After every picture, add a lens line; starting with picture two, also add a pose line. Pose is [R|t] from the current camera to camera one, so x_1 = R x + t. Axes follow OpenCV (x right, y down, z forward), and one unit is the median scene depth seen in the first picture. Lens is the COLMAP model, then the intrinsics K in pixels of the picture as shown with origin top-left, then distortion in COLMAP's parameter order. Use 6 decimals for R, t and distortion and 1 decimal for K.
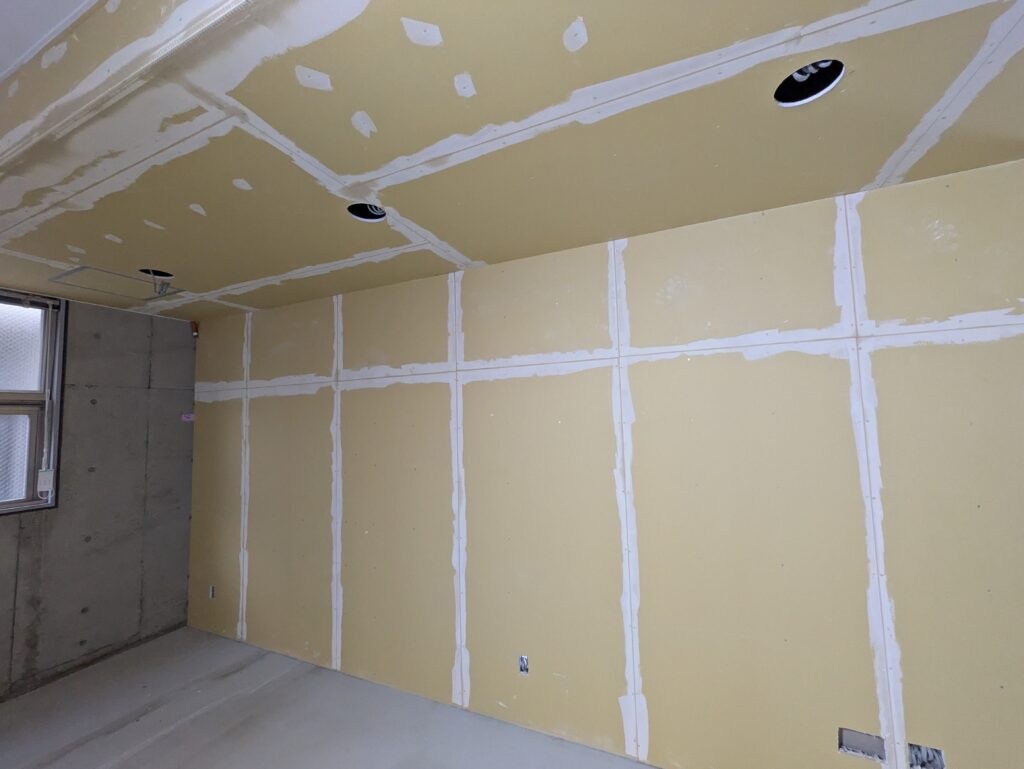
lens RADIAL K [[409.5, 0, 512.0], [0, 409.5, 384.5], [0, 0, 1]] dist [-0.000078, -0.000122]
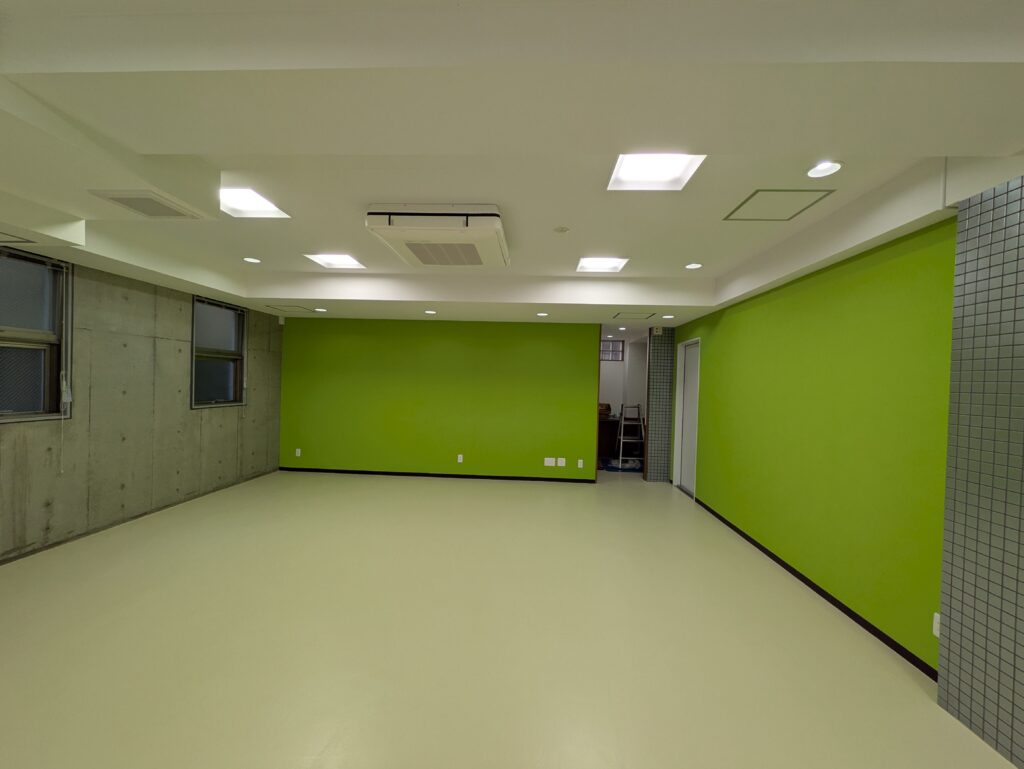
lens RADIAL K [[409.5, 0, 512.0], [0, 409.5, 384.5], [0, 0, 1]] dist [-0.000078, -0.000122]
pose [[0.930130, 0.050004, 0.363809, -0.570871], [-0.082988, 0.993679, 0.075595, -0.087410], [-0.357729, -0.100505, 0.928401, -1.451556]]
